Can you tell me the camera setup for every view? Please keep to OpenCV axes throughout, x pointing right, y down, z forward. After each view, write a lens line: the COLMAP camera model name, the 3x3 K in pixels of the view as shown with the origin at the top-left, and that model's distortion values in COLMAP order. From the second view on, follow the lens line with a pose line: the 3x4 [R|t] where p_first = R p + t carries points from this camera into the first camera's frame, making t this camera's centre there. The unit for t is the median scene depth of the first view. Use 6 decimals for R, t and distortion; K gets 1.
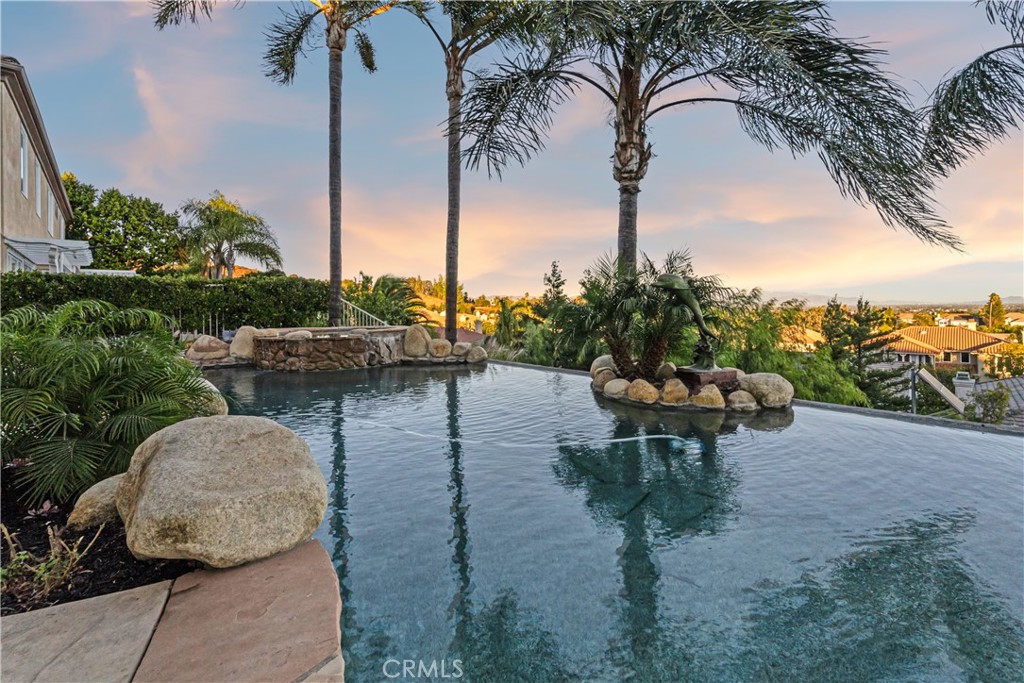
lens RADIAL K [[434.3, 0, 521.5], [0, 434.3, 308.9], [0, 0, 1]] dist [-0.001610, -0.001003]
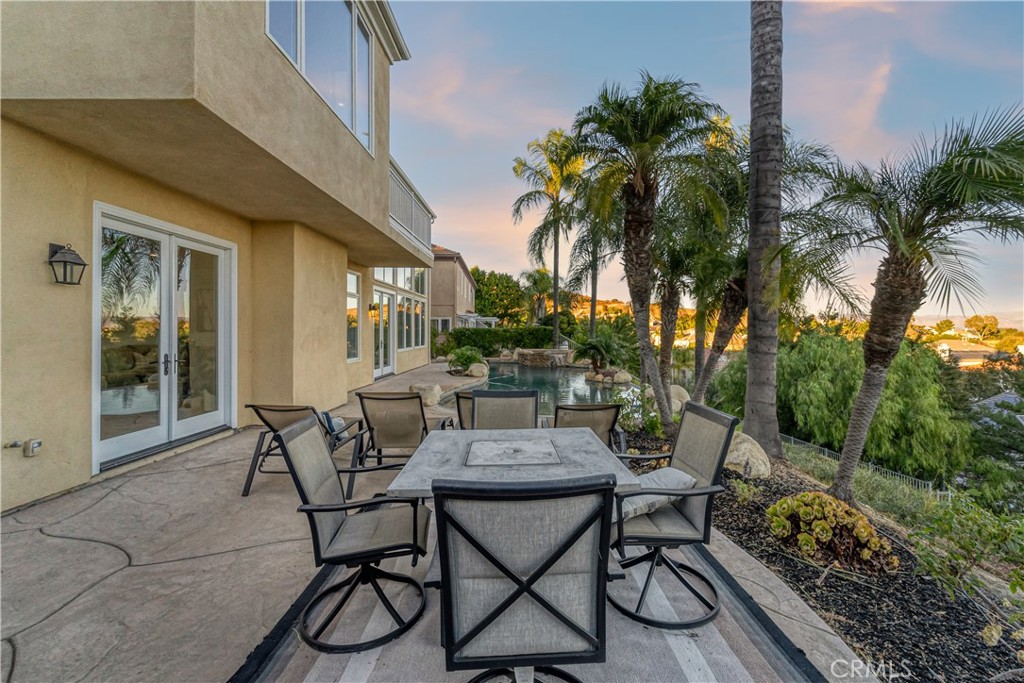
lens RADIAL K [[434.3, 0, 514.6], [0, 434.3, 334.2], [0, 0, 1]] dist [-0.001610, -0.001003]
pose [[0.744409, 0.022362, -0.667349, 0.495014], [-0.010082, 0.999702, 0.022253, -0.045770], [0.667648, -0.009837, 0.744412, -0.435416]]
